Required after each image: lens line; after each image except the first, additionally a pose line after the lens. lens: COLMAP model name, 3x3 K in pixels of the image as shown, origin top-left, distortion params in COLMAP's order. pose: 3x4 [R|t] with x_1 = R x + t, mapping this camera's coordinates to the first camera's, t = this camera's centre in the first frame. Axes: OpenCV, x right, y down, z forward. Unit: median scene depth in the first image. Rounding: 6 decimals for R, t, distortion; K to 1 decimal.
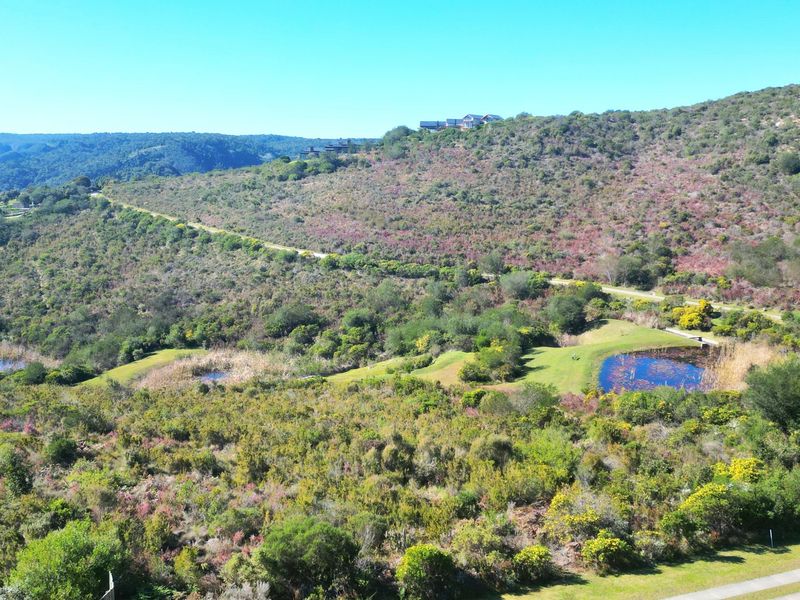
lens RADIAL K [[746.6, 0, 397.2], [0, 746.6, 303.3], [0, 0, 1]] dist [0.061060, 0.000000]
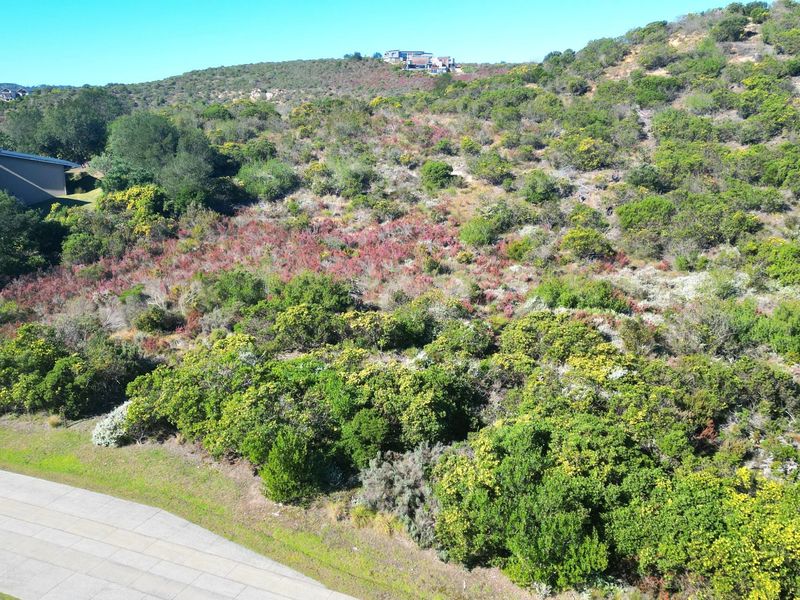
lens RADIAL K [[746.6, 0, 393.6], [0, 746.6, 299.7], [0, 0, 1]] dist [0.061060, 0.000000]
pose [[0.779249, -0.191781, 0.596650, -0.322501], [0.146319, 0.981391, 0.124349, 0.064131], [-0.609394, -0.009598, 0.792809, -0.646079]]
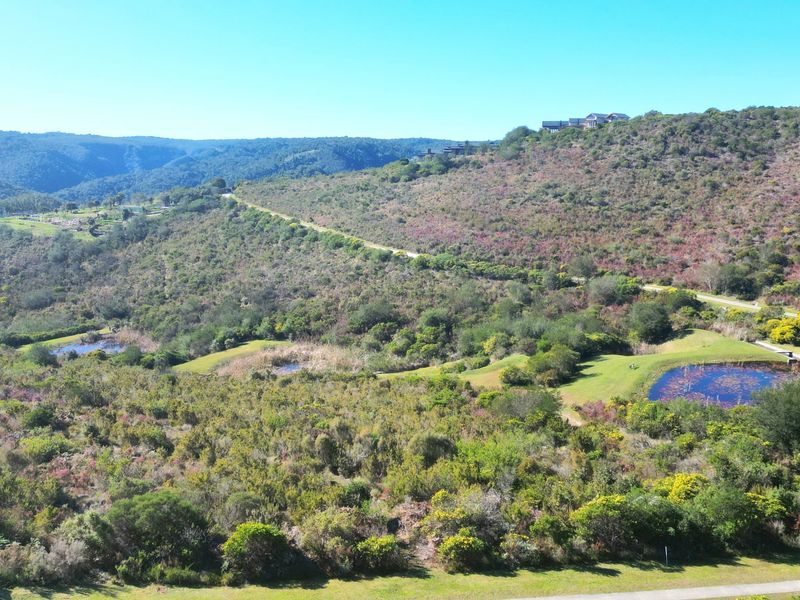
lens RADIAL K [[746.6, 0, 396.9], [0, 746.6, 304.3], [0, 0, 1]] dist [0.061060, 0.000000]
pose [[0.980294, 0.035329, -0.194360, 0.062145], [-0.035736, 0.999360, 0.001412, 0.001424], [0.194286, 0.005561, 0.980929, 0.002120]]
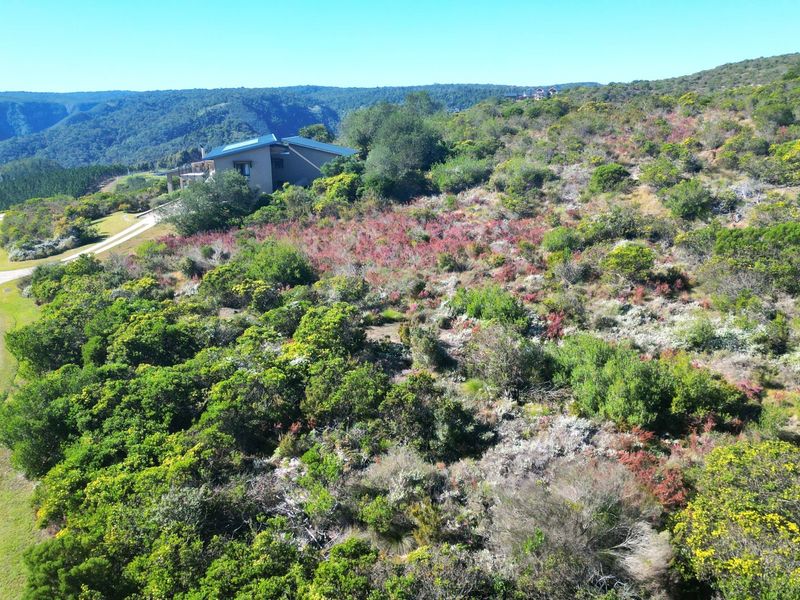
lens RADIAL K [[746.6, 0, 401.7], [0, 746.6, 295.1], [0, 0, 1]] dist [0.061060, 0.000000]
pose [[0.999069, -0.030994, -0.029998, -0.196601], [0.032791, 0.997575, 0.061393, 0.077993], [0.028022, -0.062320, 0.997663, -0.703440]]
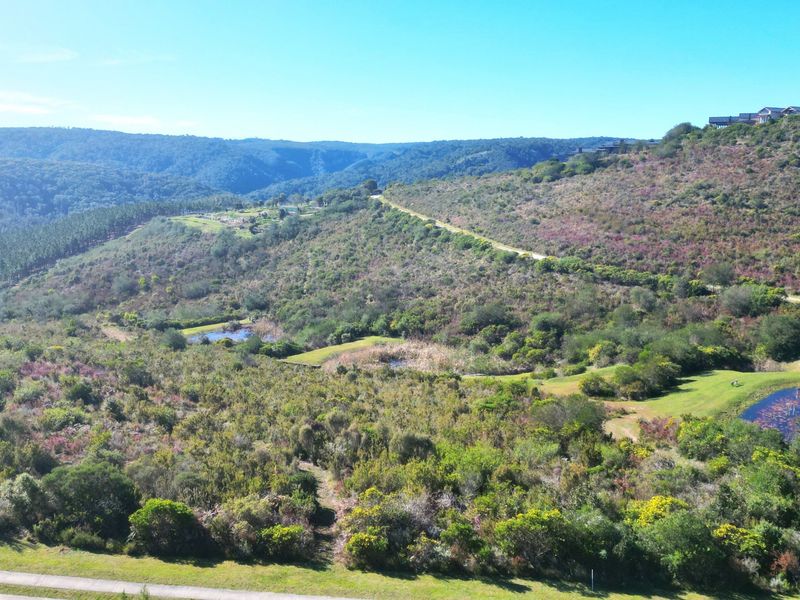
lens RADIAL K [[746.6, 0, 393.8], [0, 746.6, 297.6], [0, 0, 1]] dist [0.061060, 0.000000]
pose [[0.906487, 0.067766, -0.416761, 0.116172], [-0.072875, 0.997334, 0.003658, -0.000656], [0.415898, 0.027055, 0.909009, 0.018081]]
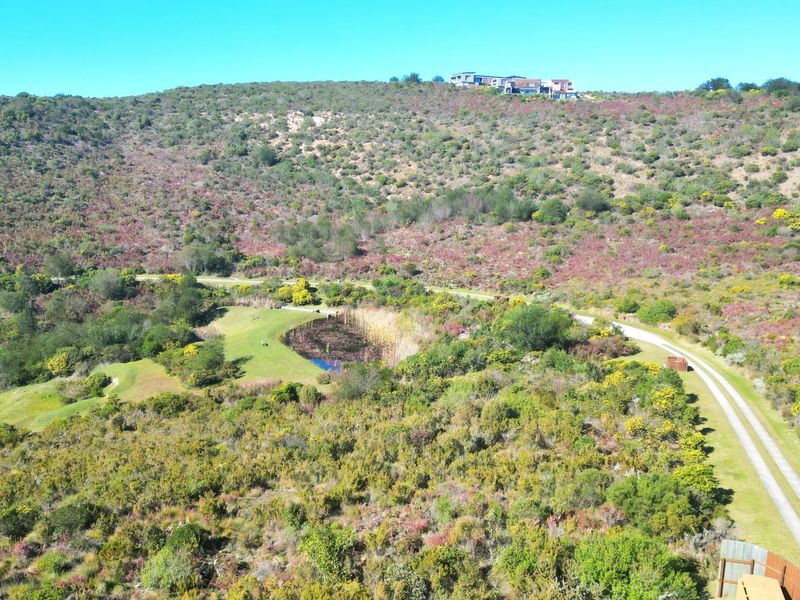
lens RADIAL K [[746.6, 0, 397.9], [0, 746.6, 302.5], [0, 0, 1]] dist [0.061060, 0.000000]
pose [[0.695228, -0.136042, 0.705798, -0.179439], [0.123224, 0.989947, 0.069433, -0.017308], [-0.708148, 0.038700, 0.705002, 0.059906]]
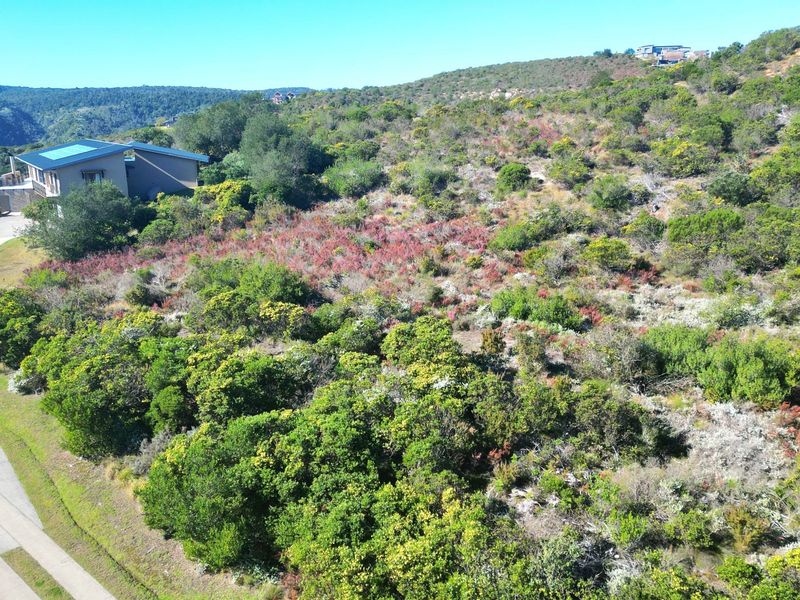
lens RADIAL K [[746.6, 0, 397.2], [0, 746.6, 295.6], [0, 0, 1]] dist [0.061060, 0.000000]
pose [[0.942054, -0.118561, 0.313811, -0.264266], [0.098153, 0.991942, 0.080110, 0.072476], [-0.320780, -0.044666, 0.946100, -0.682960]]
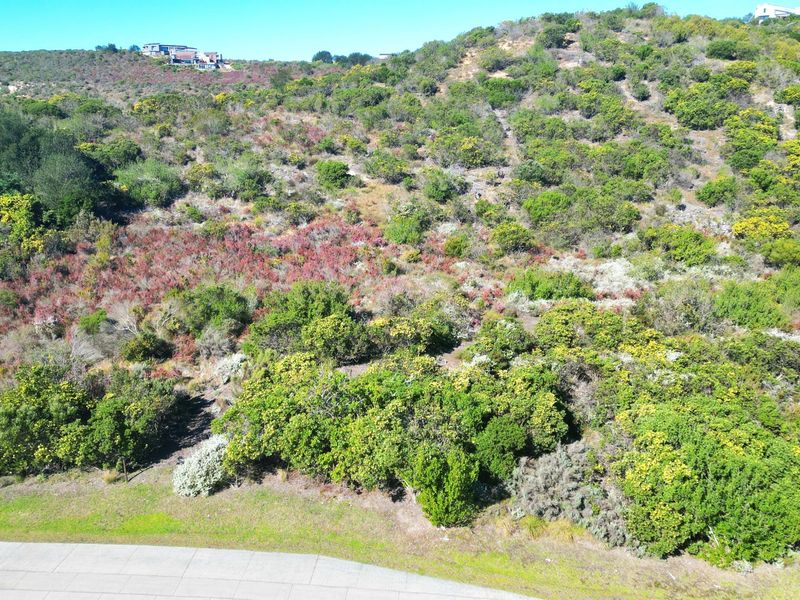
lens RADIAL K [[746.6, 0, 394.2], [0, 746.6, 304.8], [0, 0, 1]] dist [0.061060, 0.000000]
pose [[0.546250, -0.247553, 0.800205, -0.352954], [0.172701, 0.968089, 0.181597, 0.055495], [-0.819625, 0.038999, 0.571572, -0.605528]]
